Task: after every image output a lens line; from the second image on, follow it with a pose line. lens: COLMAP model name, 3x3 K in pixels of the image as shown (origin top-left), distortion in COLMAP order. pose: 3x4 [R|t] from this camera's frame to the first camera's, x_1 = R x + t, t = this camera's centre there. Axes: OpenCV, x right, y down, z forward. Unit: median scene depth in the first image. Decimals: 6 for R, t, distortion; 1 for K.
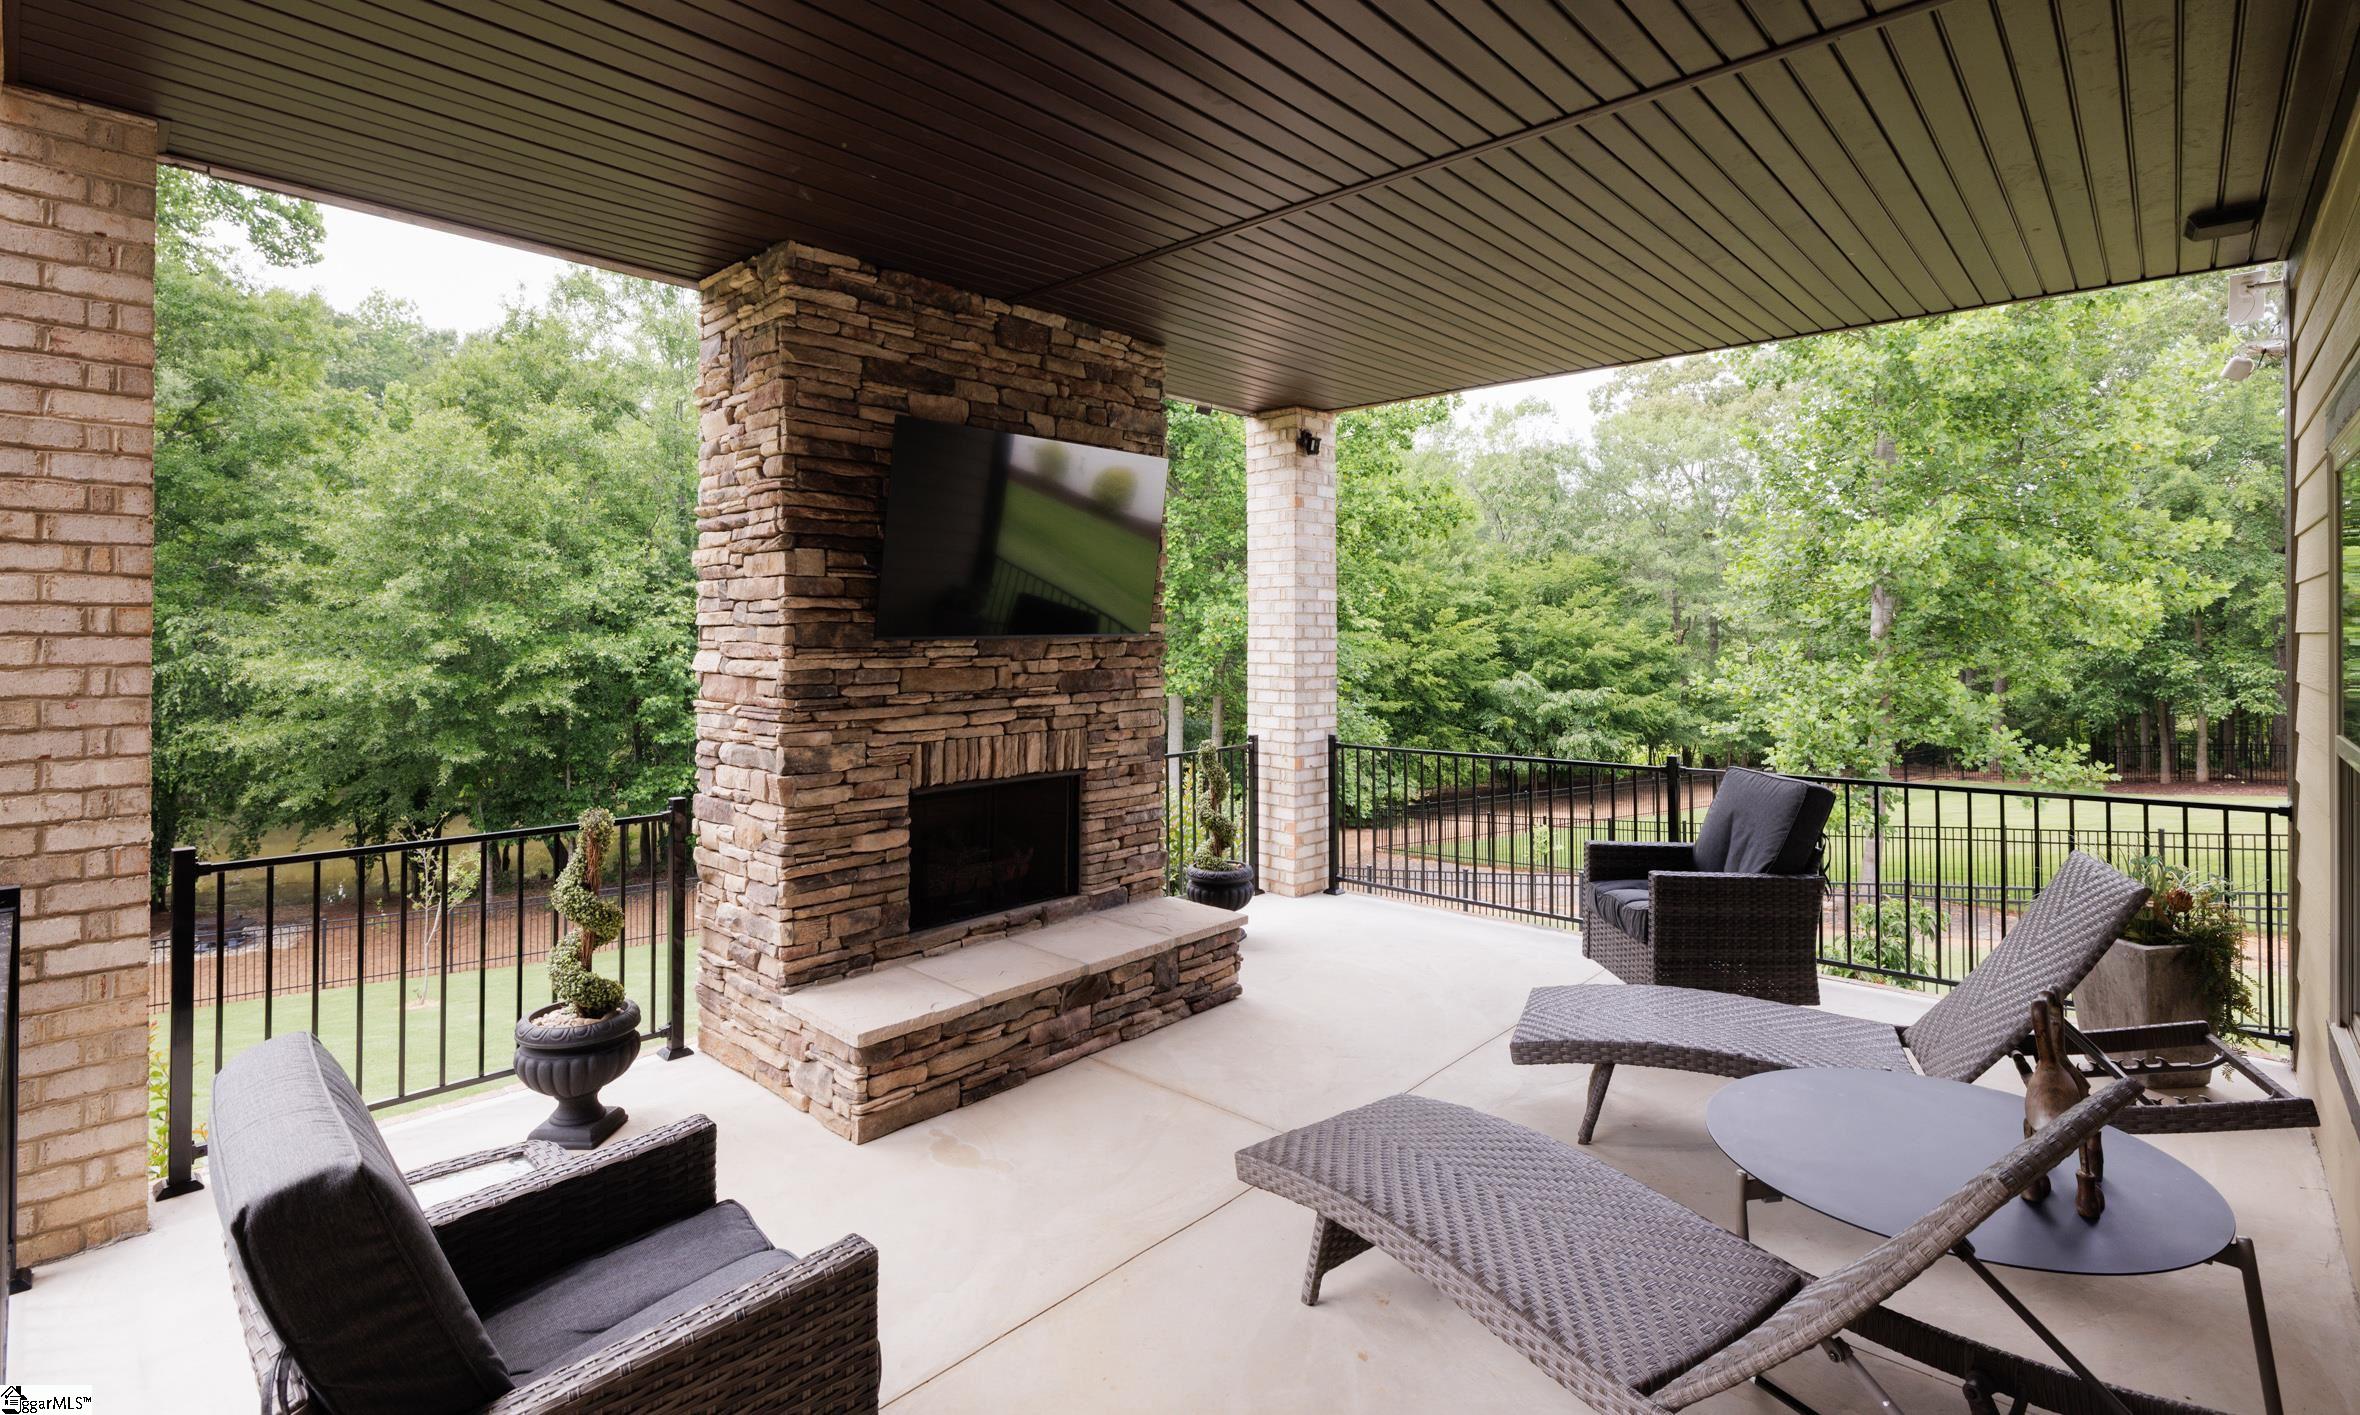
lens RADIAL K [[1079.9, 0, 1199.8], [0, 1079.9, 621.7], [0, 0, 1]] dist [-0.001696, 0.000022]
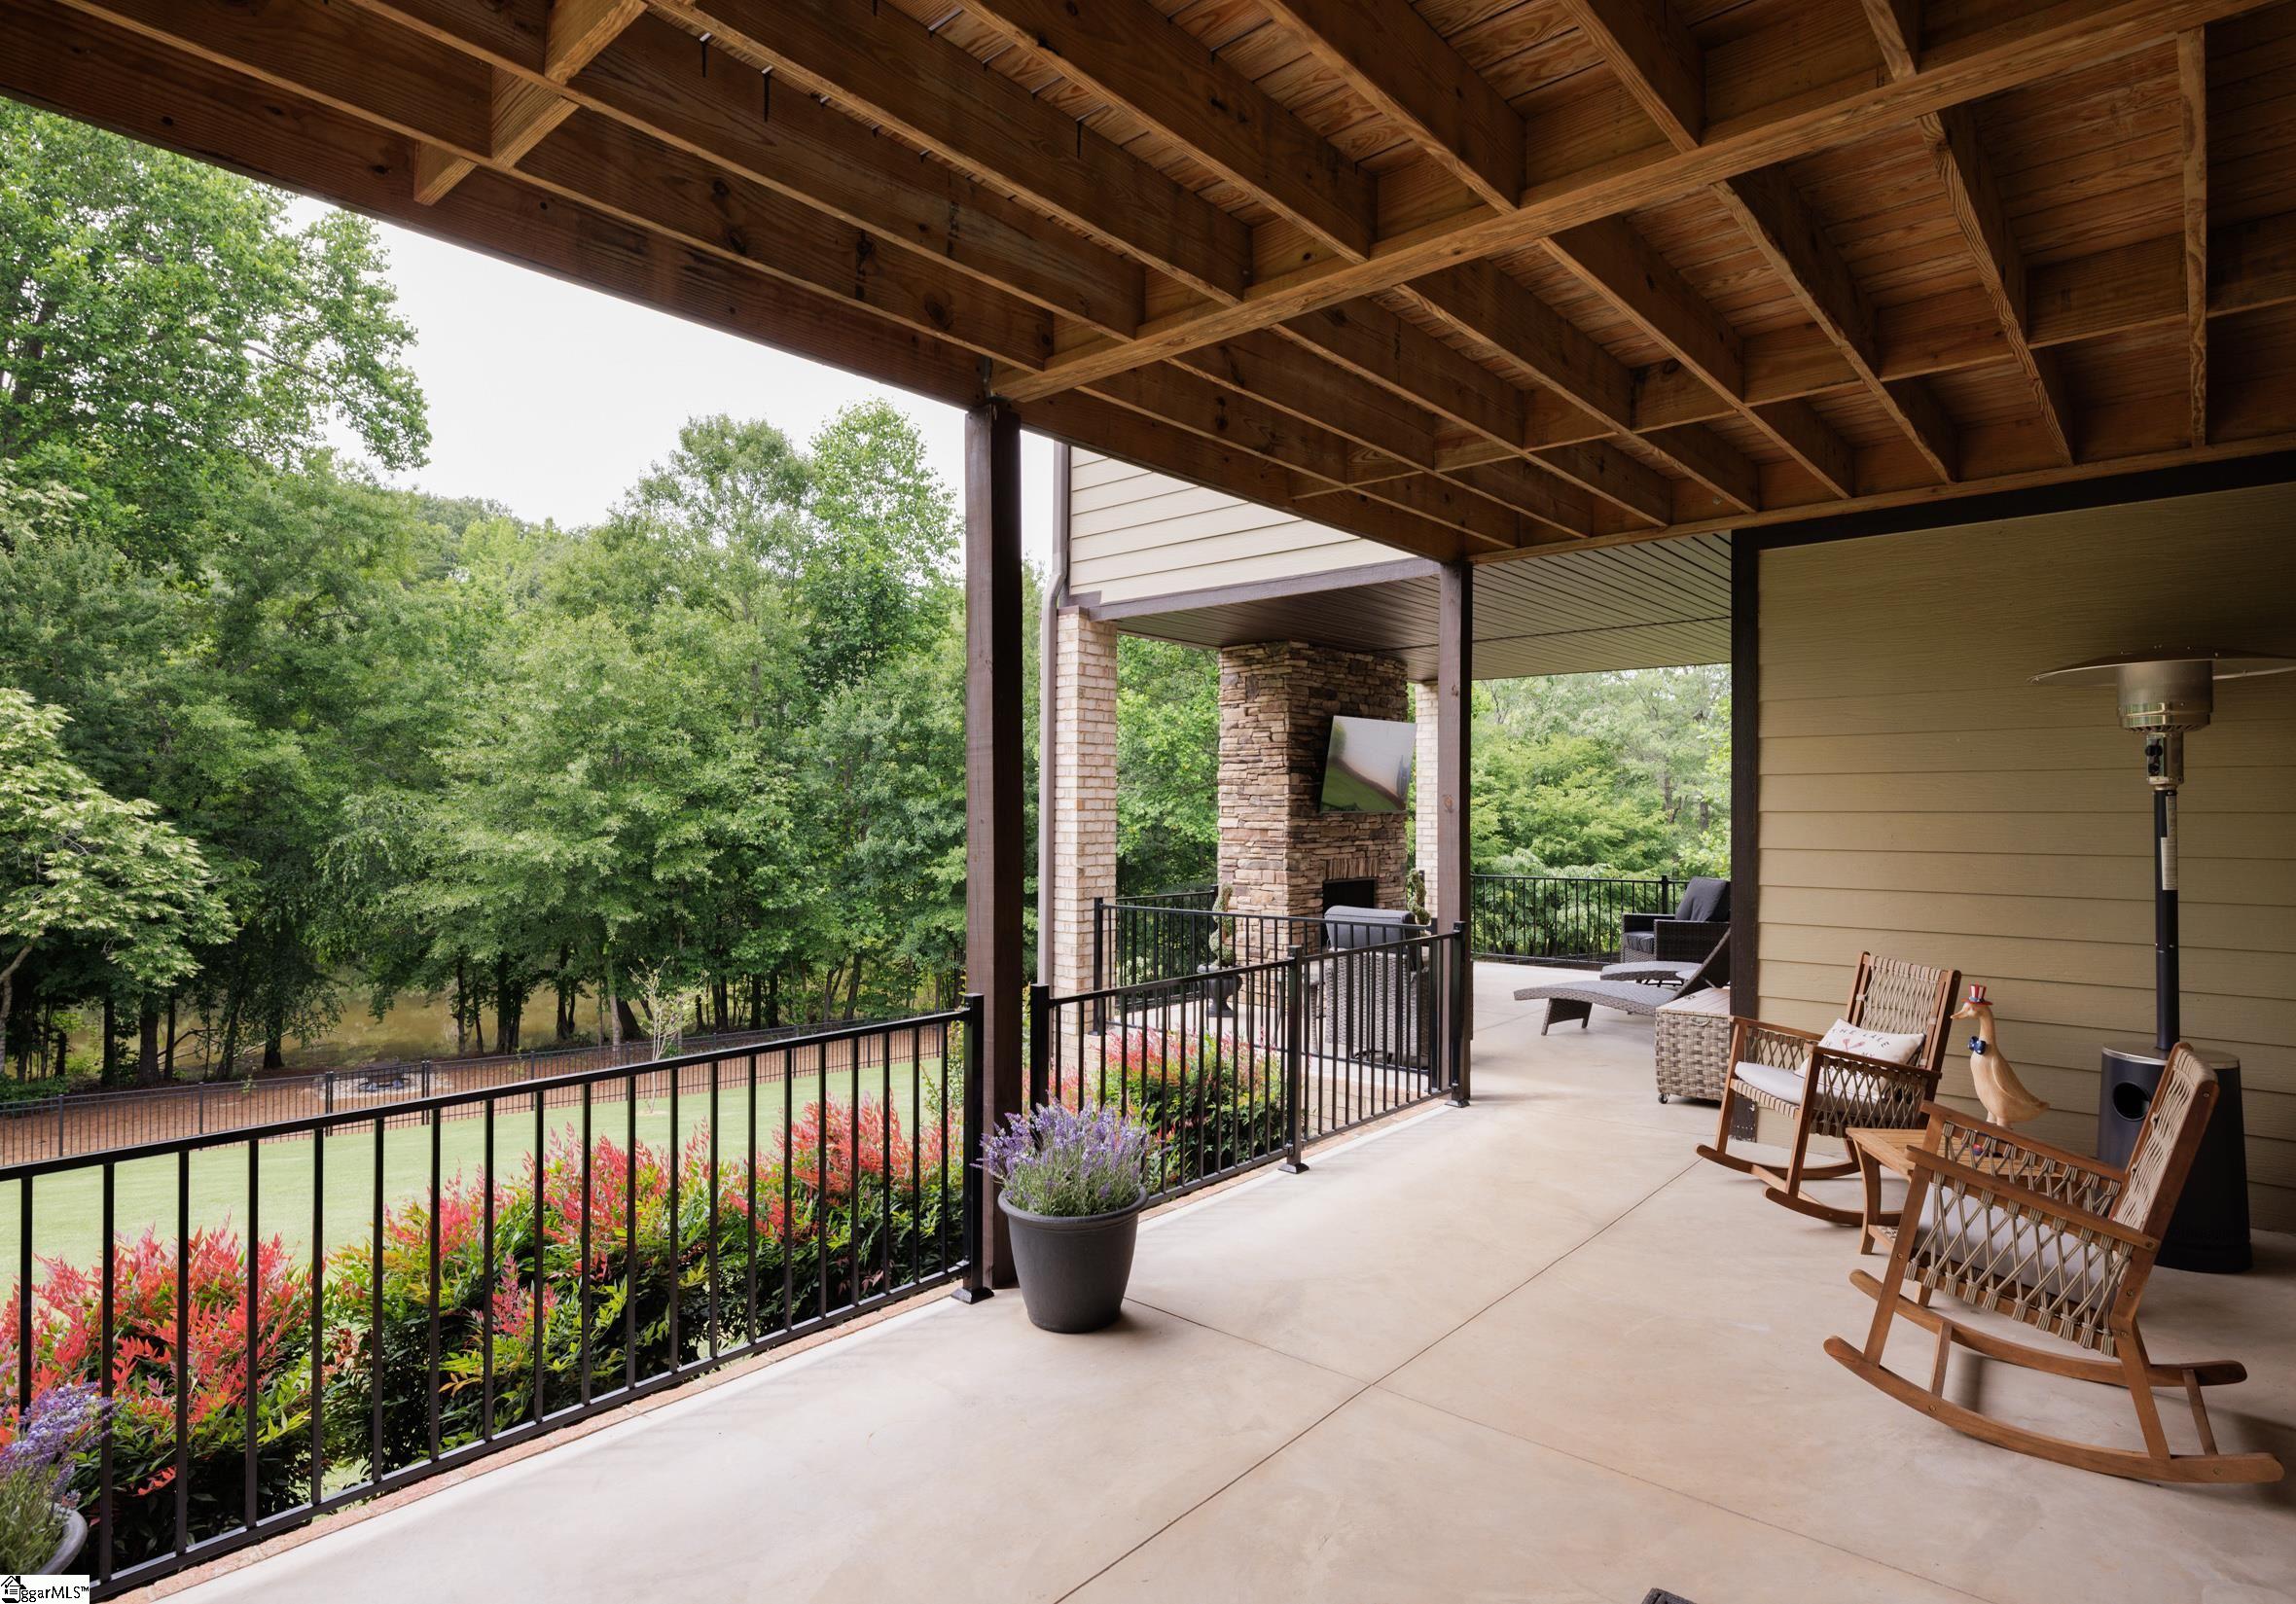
lens RADIAL K [[1196.5, 0, 1167.3], [0, 1196.5, 803.9], [0, 0, 1]] dist [0.004162, -0.000379]
pose [[0.999799, 0.002707, 0.019871, -0.390498], [-0.002791, 0.999987, 0.004216, -0.006936], [-0.019860, -0.004271, 0.999794, -0.884239]]
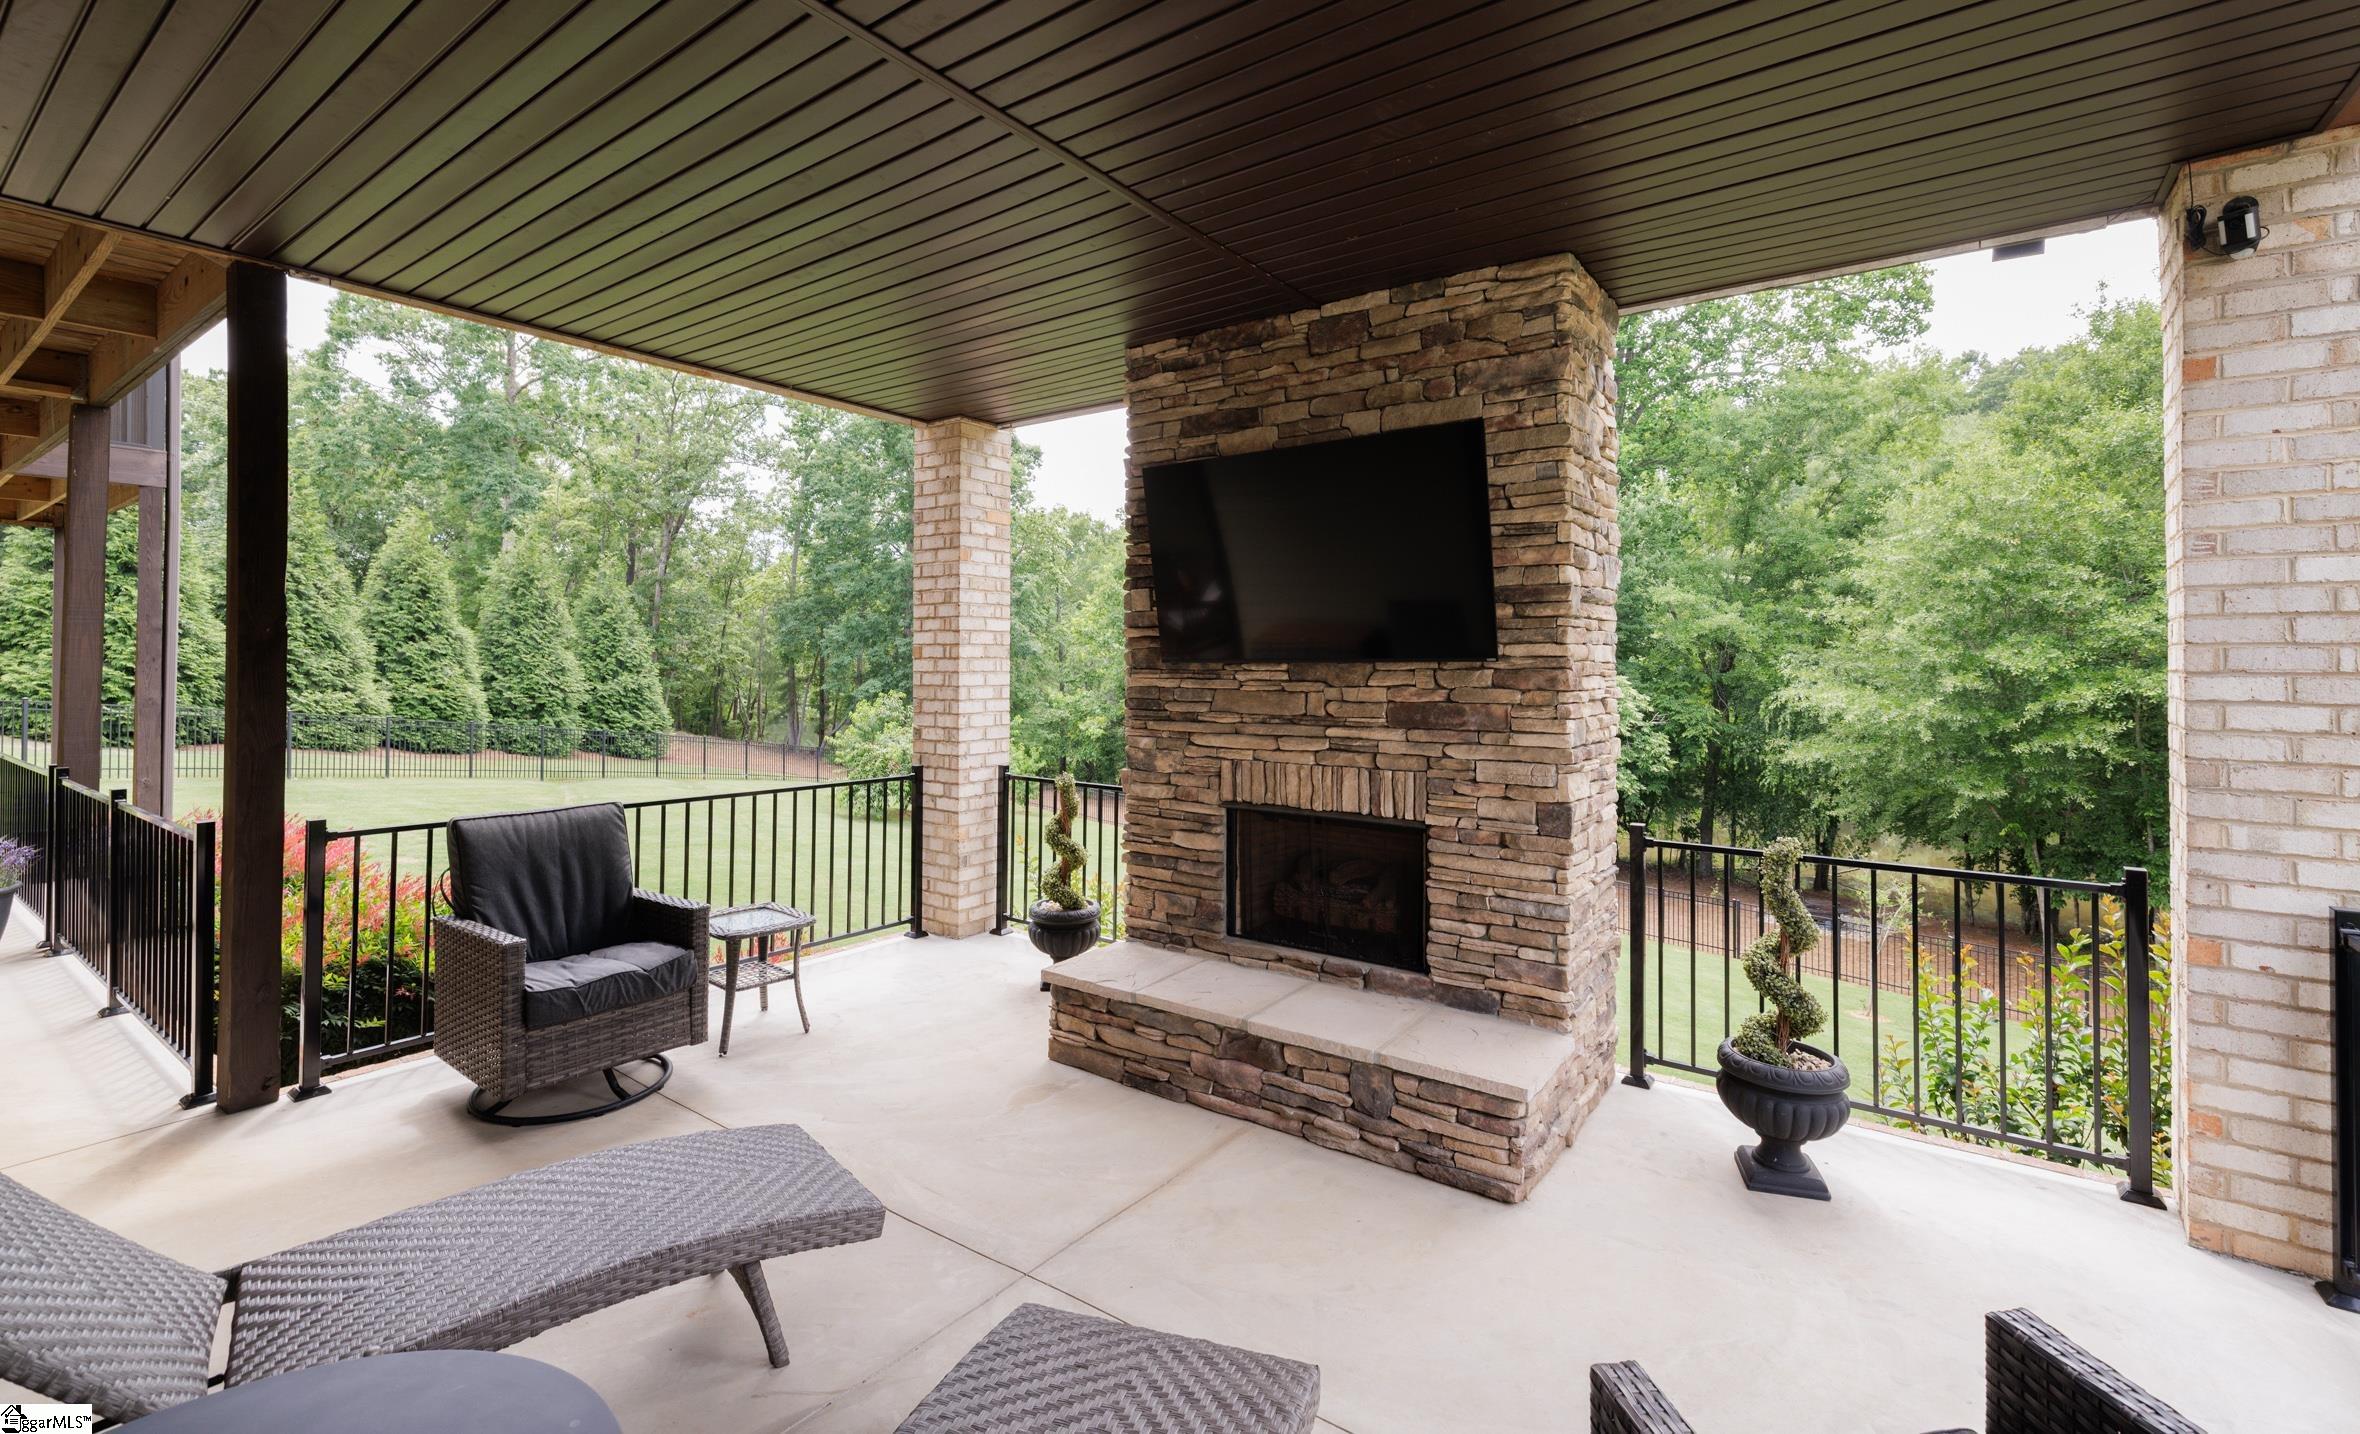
lens RADIAL K [[1007.8, 0, 1181.8], [0, 1007.8, 643.3], [0, 0, 1]] dist [0.000801, 0.000129]
pose [[0.114078, -0.019627, -0.993278, 0.453773], [0.004190, 0.999805, -0.019274, 0.010042], [0.993463, -0.001963, 0.114138, 0.521528]]
